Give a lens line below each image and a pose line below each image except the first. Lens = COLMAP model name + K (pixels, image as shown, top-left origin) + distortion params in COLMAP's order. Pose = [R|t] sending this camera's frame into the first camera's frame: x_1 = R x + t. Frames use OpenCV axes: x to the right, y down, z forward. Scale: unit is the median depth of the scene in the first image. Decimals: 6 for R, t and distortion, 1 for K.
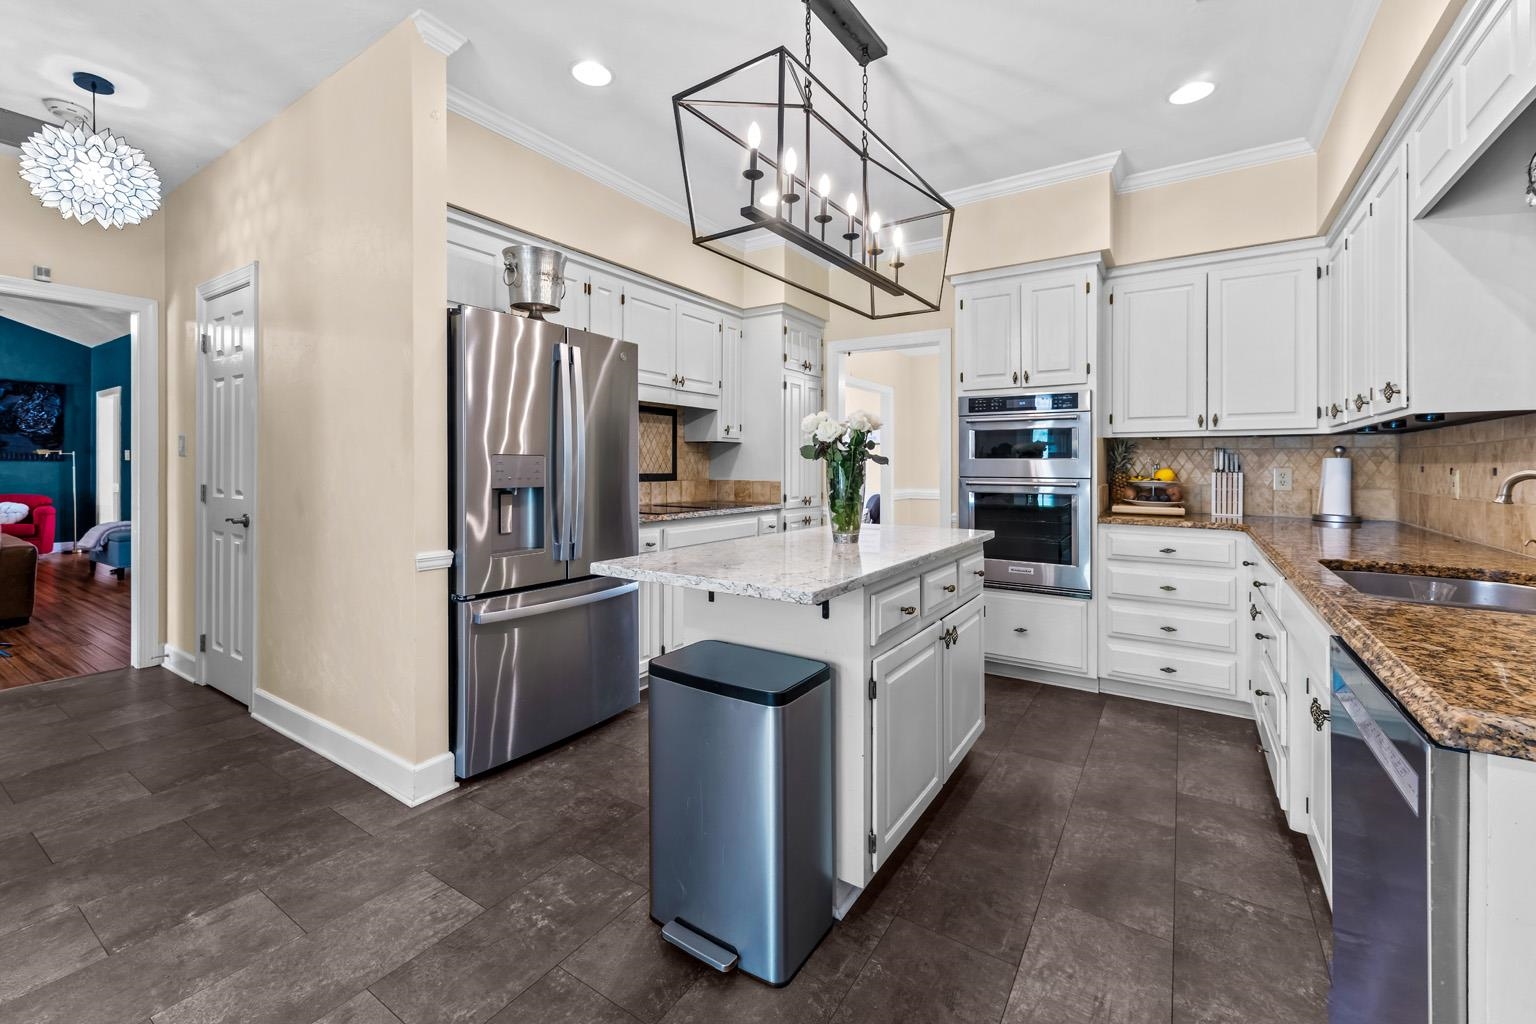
lens RADIAL K [[640.7, 0, 752.7], [0, 640.7, 462.4], [0, 0, 1]] dist [0.000640, -0.000108]
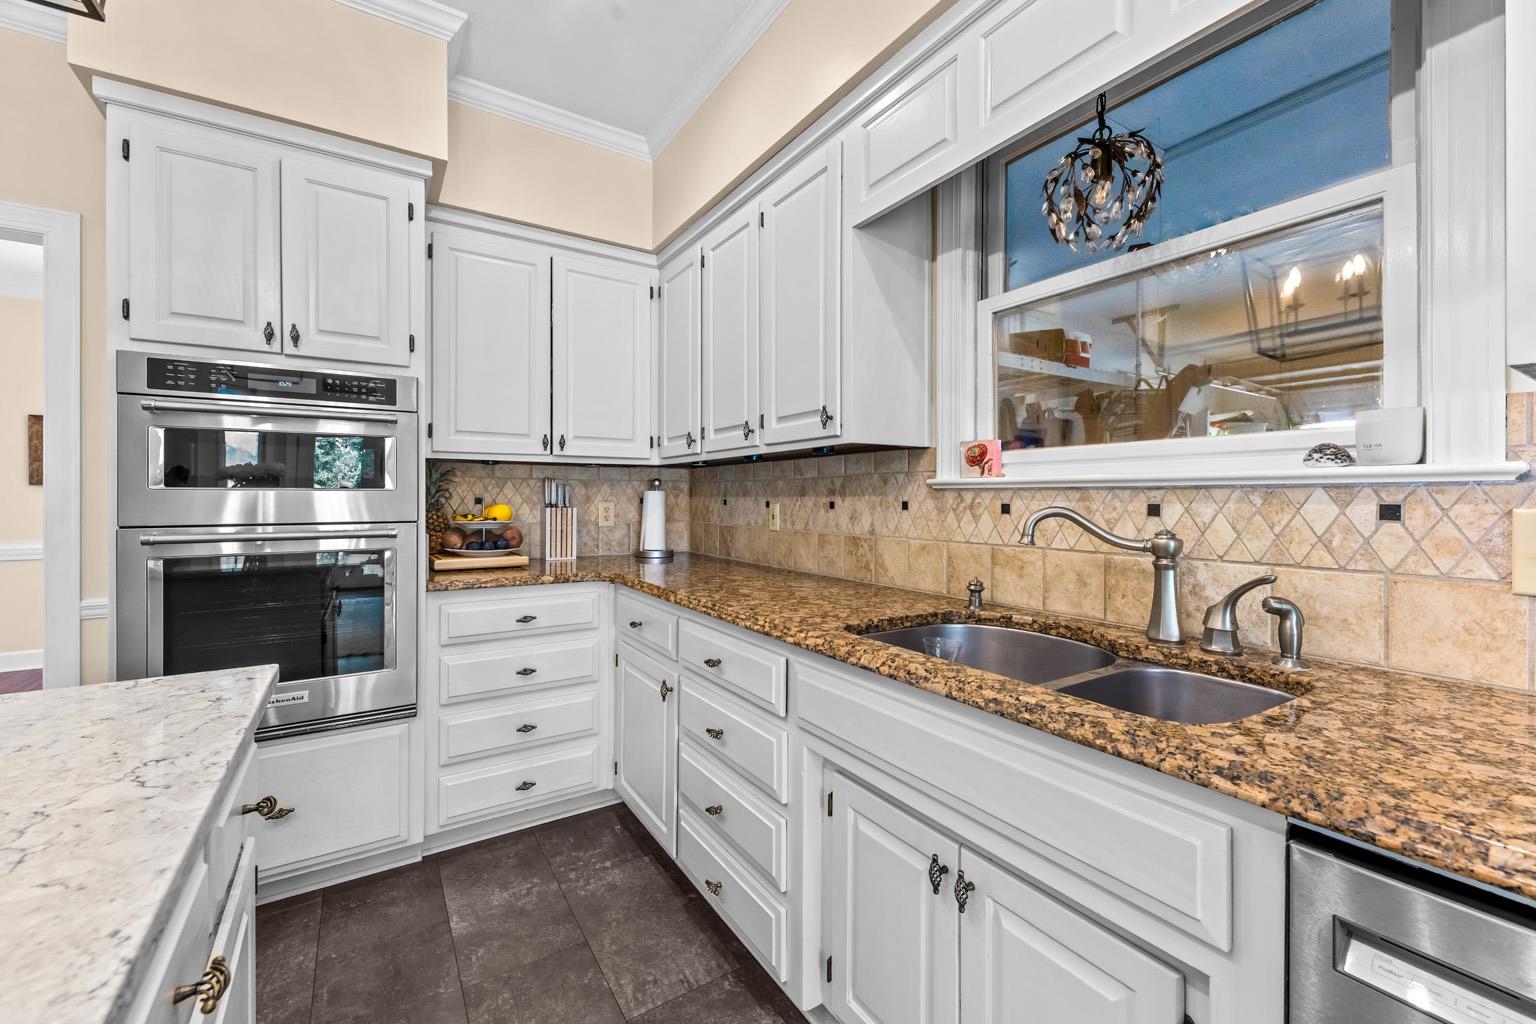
lens RADIAL K [[627.4, 0, 774.0], [0, 627.4, 494.8], [0, 0, 1]] dist [0.002669, -0.000065]
pose [[0.392599, 0.000969, 0.919709, 0.105959], [-0.002796, 0.999996, 0.000140, -0.001817], [-0.919706, -0.002627, 0.392600, 0.443876]]
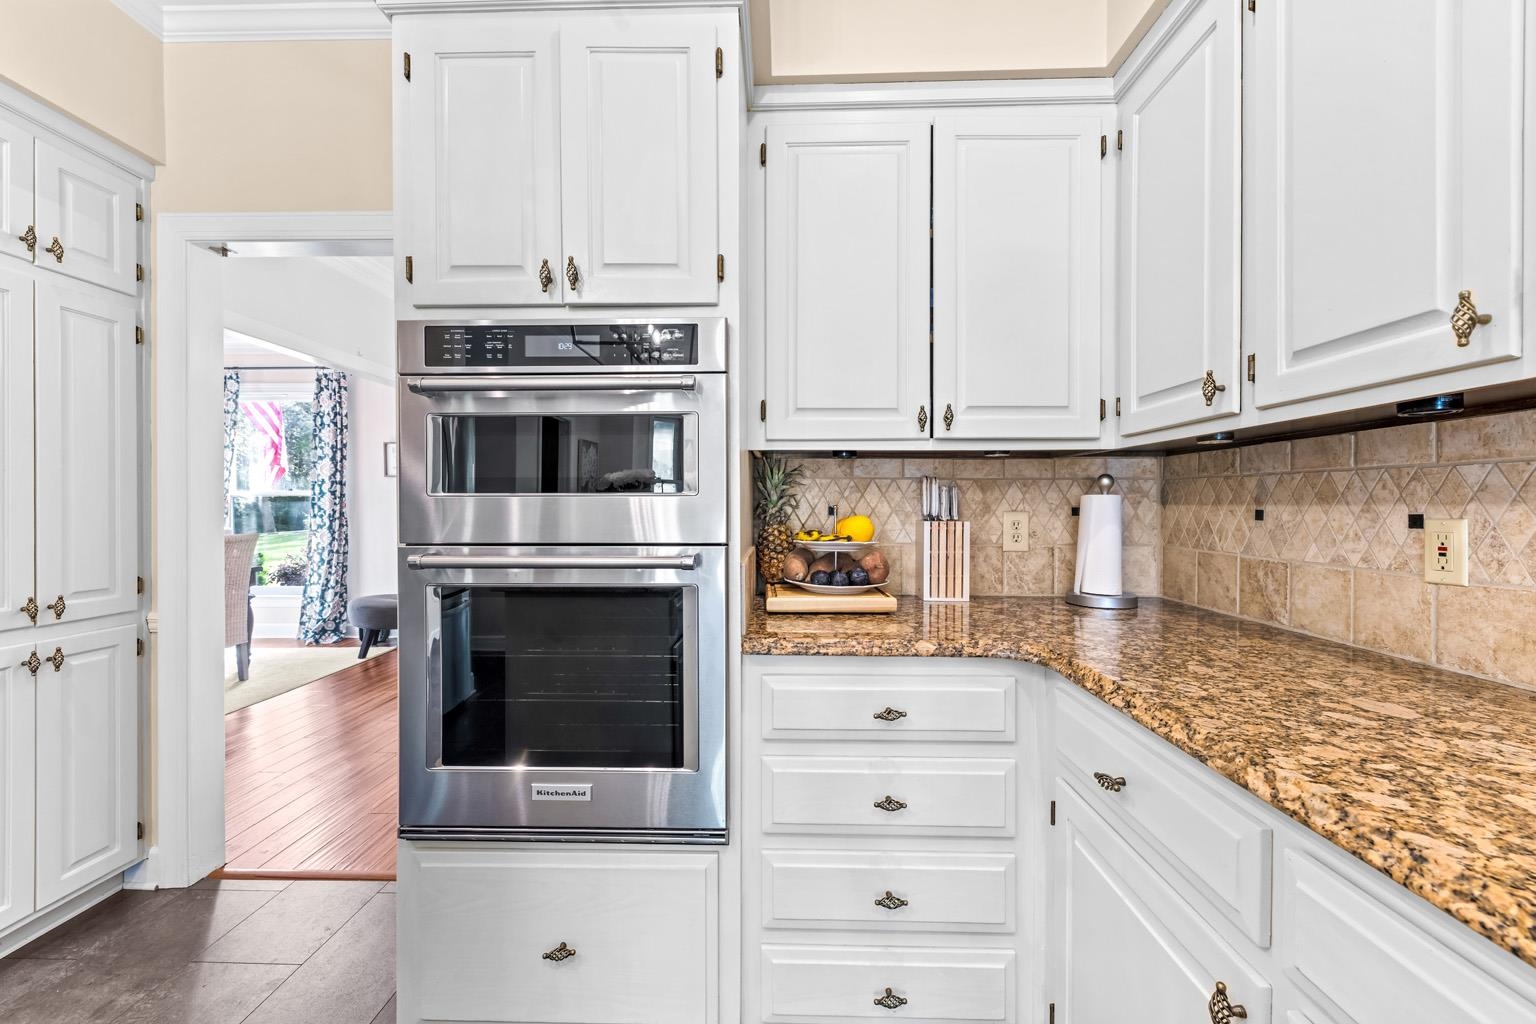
lens RADIAL K [[620.0, 0, 763.2], [0, 620.0, 510.7], [0, 0, 1]] dist [0.013231, -0.000287]
pose [[0.846797, -0.007915, 0.531857, 0.340720], [0.001059, 0.999912, 0.013194, -0.000490], [-0.531915, -0.010609, 0.846732, 0.659730]]
